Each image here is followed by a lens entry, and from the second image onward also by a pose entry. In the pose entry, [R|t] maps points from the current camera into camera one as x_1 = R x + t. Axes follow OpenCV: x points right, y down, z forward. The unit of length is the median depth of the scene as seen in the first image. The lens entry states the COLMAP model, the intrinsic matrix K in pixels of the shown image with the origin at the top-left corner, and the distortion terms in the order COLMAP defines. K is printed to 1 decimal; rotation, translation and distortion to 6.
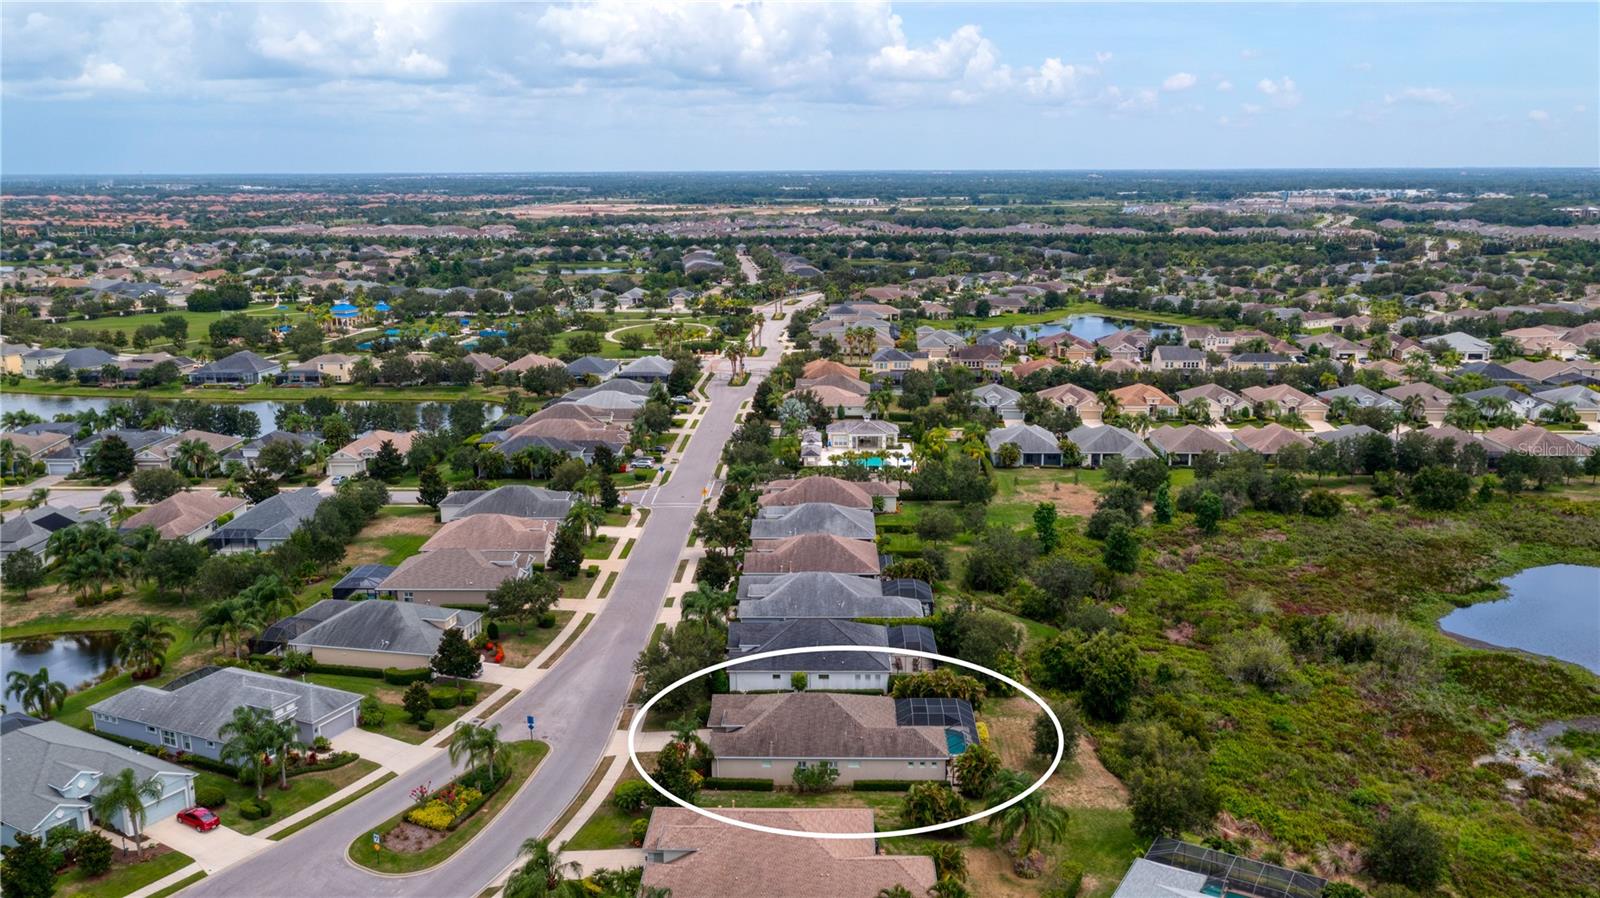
lens RADIAL K [[1243.9, 0, 799.5], [0, 1243.9, 449.3], [0, 0, 1]] dist [0.009872, -0.006890]
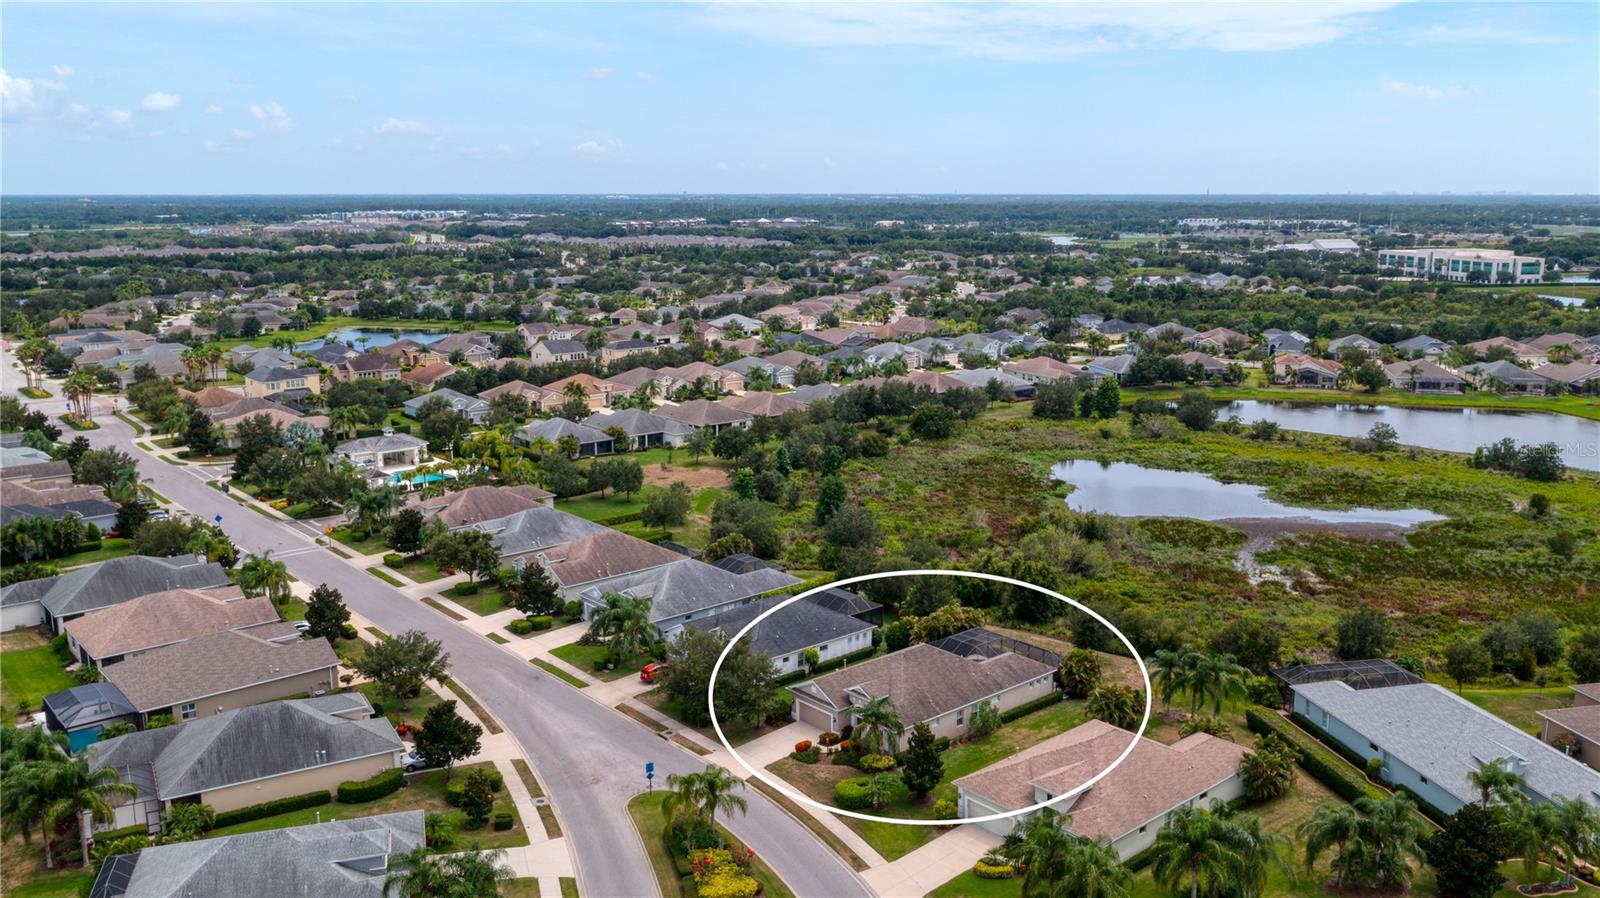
lens RADIAL K [[1243.9, 0, 794.4], [0, 1243.9, 452.8], [0, 0, 1]] dist [0.009872, -0.006890]
pose [[0.747565, -0.132718, 0.650794, -0.173977], [0.142587, 0.989056, 0.037911, -0.001793], [-0.648703, 0.064454, 0.758308, 0.079518]]
